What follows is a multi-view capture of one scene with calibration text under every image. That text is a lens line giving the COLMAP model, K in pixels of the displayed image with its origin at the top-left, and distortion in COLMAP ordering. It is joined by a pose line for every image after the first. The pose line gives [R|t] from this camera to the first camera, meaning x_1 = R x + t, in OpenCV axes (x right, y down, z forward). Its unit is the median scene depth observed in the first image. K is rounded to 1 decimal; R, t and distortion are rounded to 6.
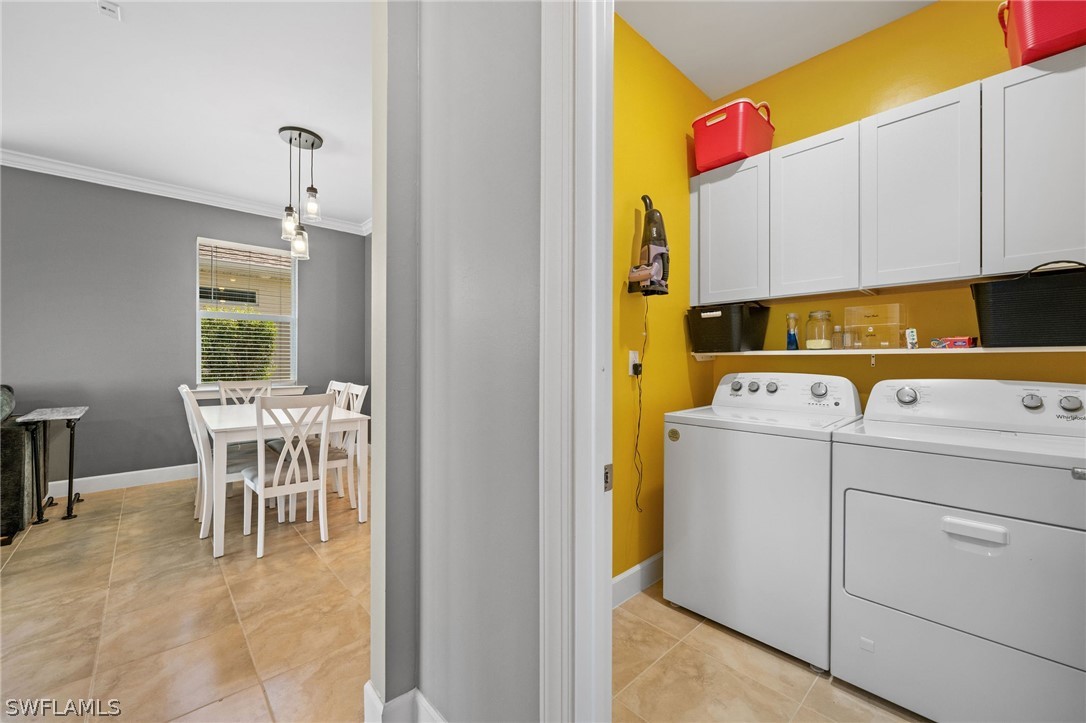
lens RADIAL K [[428.6, 0, 541.6], [0, 428.6, 360.5], [0, 0, 1]] dist [-0.007697, 0.001519]
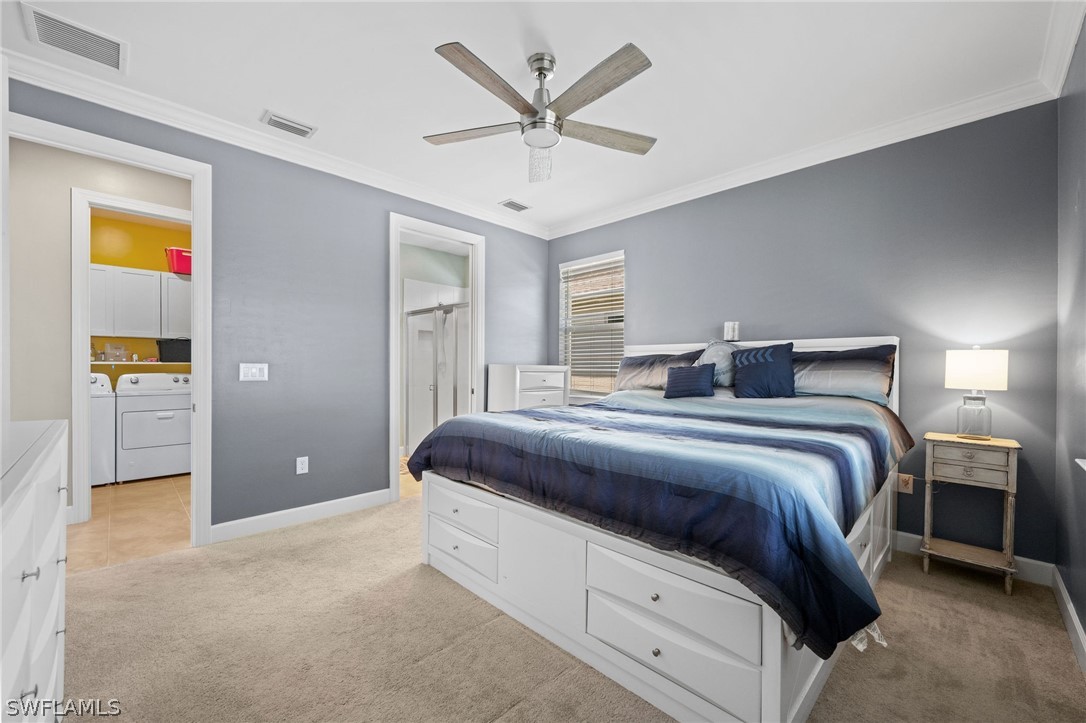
lens RADIAL K [[428.6, 0, 542.8], [0, 428.6, 370.5], [0, 0, 1]] dist [-0.007697, 0.001519]
pose [[-0.047553, -0.013096, 0.998783, -1.639832], [-0.005670, 0.999901, 0.012840, -0.021402], [-0.998853, -0.005053, -0.047623, -1.205225]]
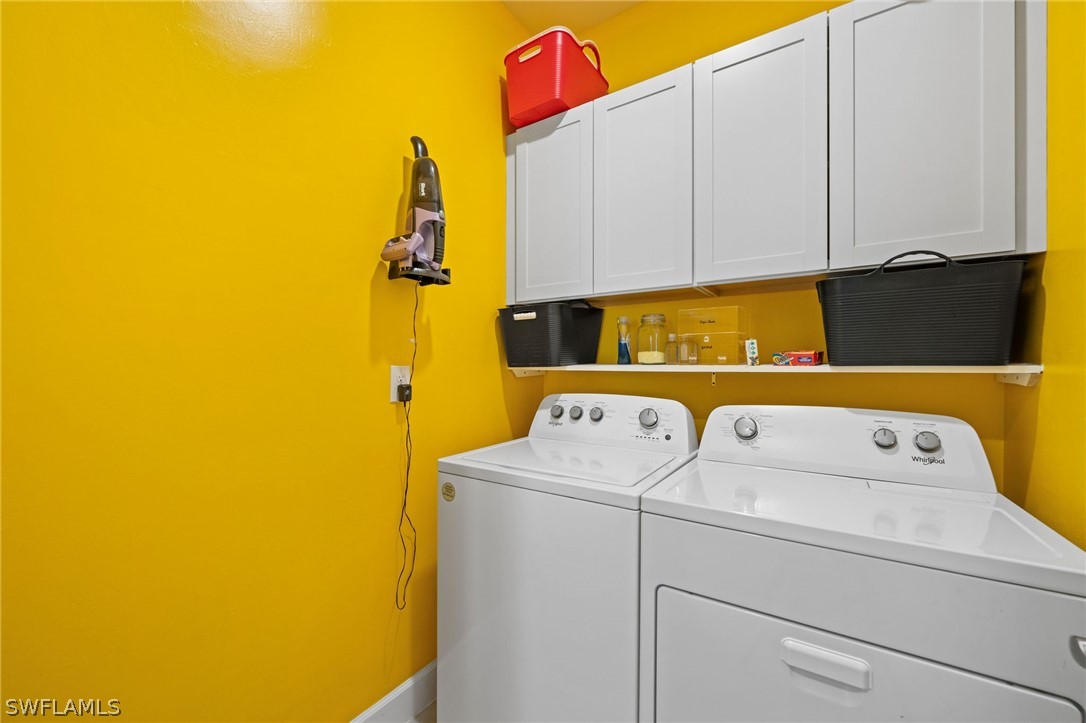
lens RADIAL K [[428.6, 0, 545.7], [0, 428.6, 366.4], [0, 0, 1]] dist [-0.007697, 0.001519]
pose [[0.972412, 0.001570, 0.233264, 0.294251], [-0.001400, 0.999999, -0.000892, -0.022027], [-0.233265, 0.000541, 0.972413, 0.304048]]
